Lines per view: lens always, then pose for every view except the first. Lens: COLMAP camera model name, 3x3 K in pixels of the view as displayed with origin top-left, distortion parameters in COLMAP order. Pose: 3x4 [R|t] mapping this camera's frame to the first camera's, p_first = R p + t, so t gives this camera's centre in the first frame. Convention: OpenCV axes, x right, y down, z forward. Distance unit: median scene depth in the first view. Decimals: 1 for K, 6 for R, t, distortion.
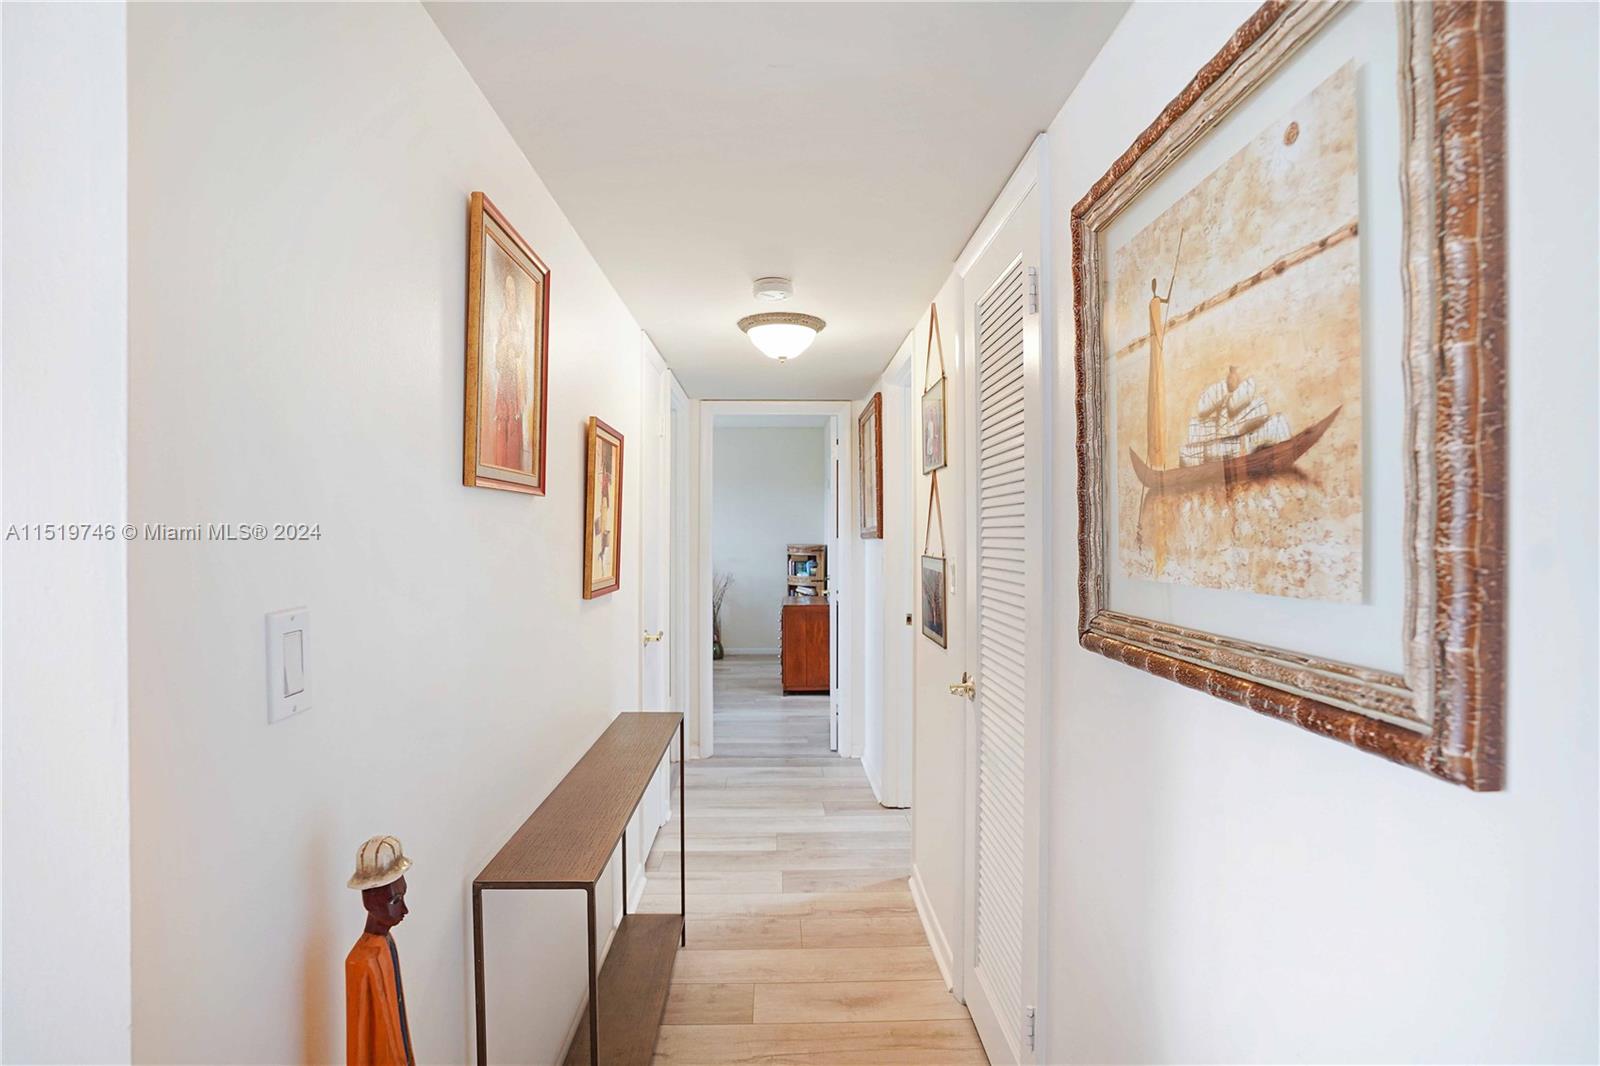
lens RADIAL K [[765.3, 0, 802.5], [0, 765.3, 532.5], [0, 0, 1]] dist [-0.047584, 0.008475]
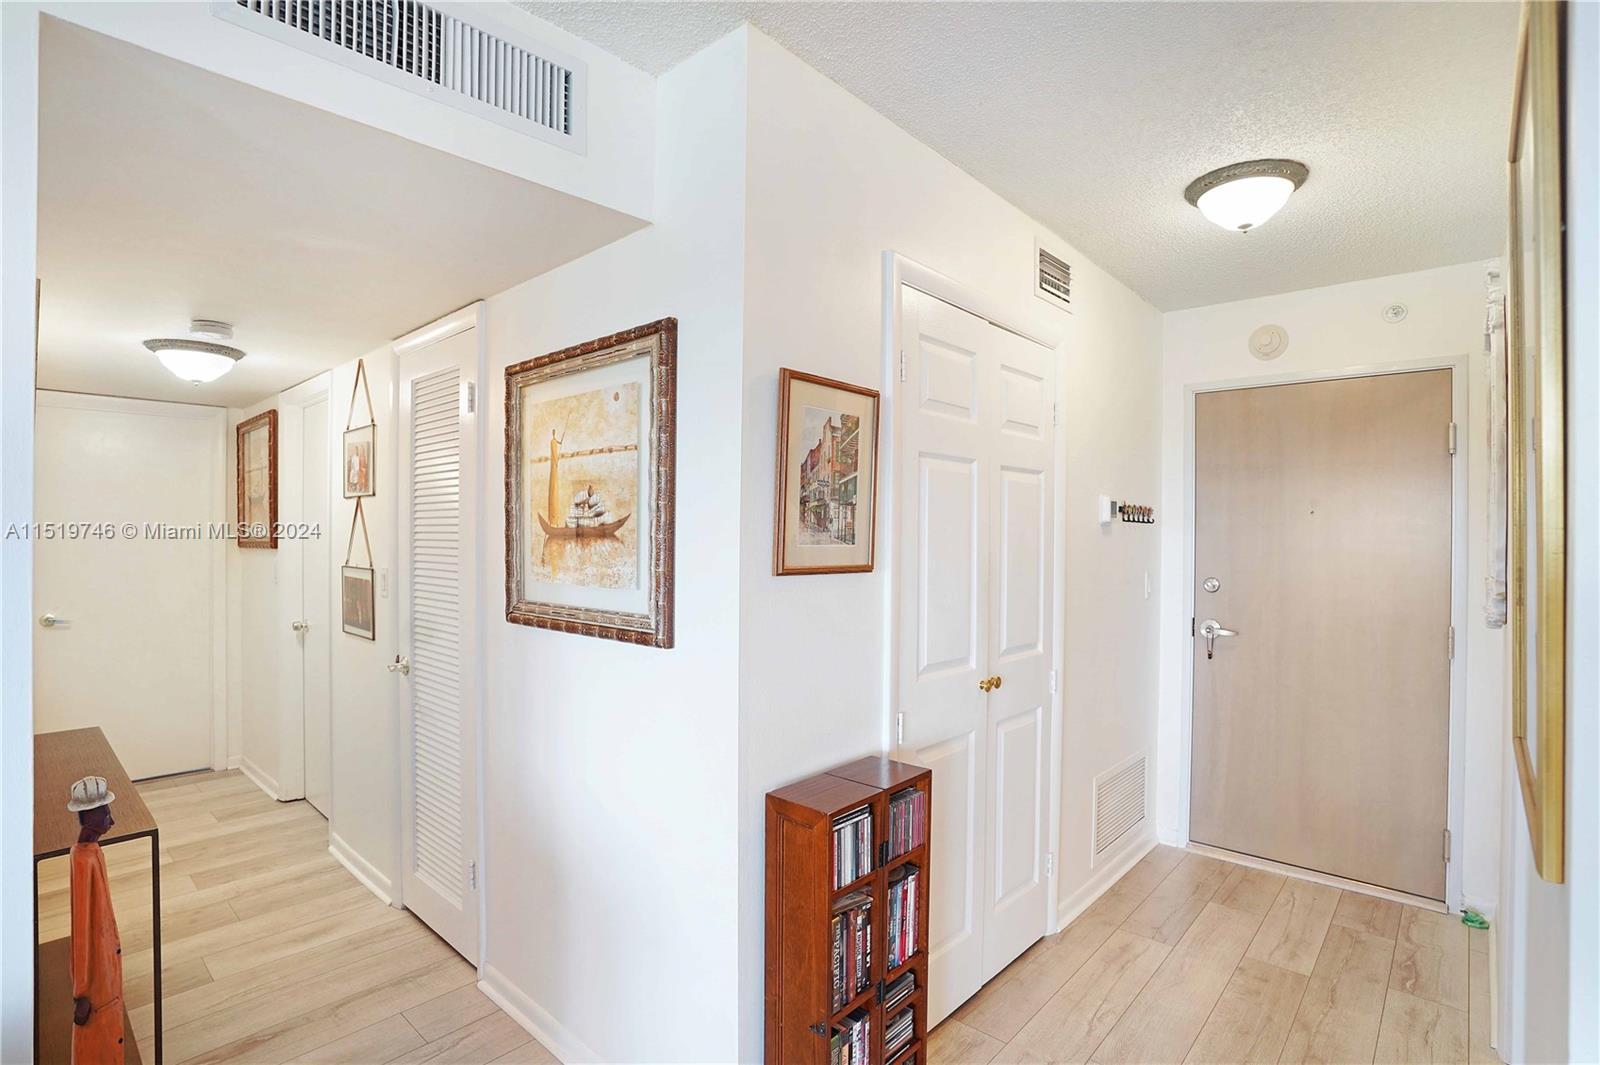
lens RADIAL K [[765.3, 0, 804.1], [0, 765.3, 538.1], [0, 0, 1]] dist [-0.047584, 0.008475]
pose [[0.686024, -0.002369, 0.727575, -0.629898], [-0.006624, 0.999933, 0.009502, -0.091016], [-0.727549, -0.011338, 0.685962, -0.997766]]
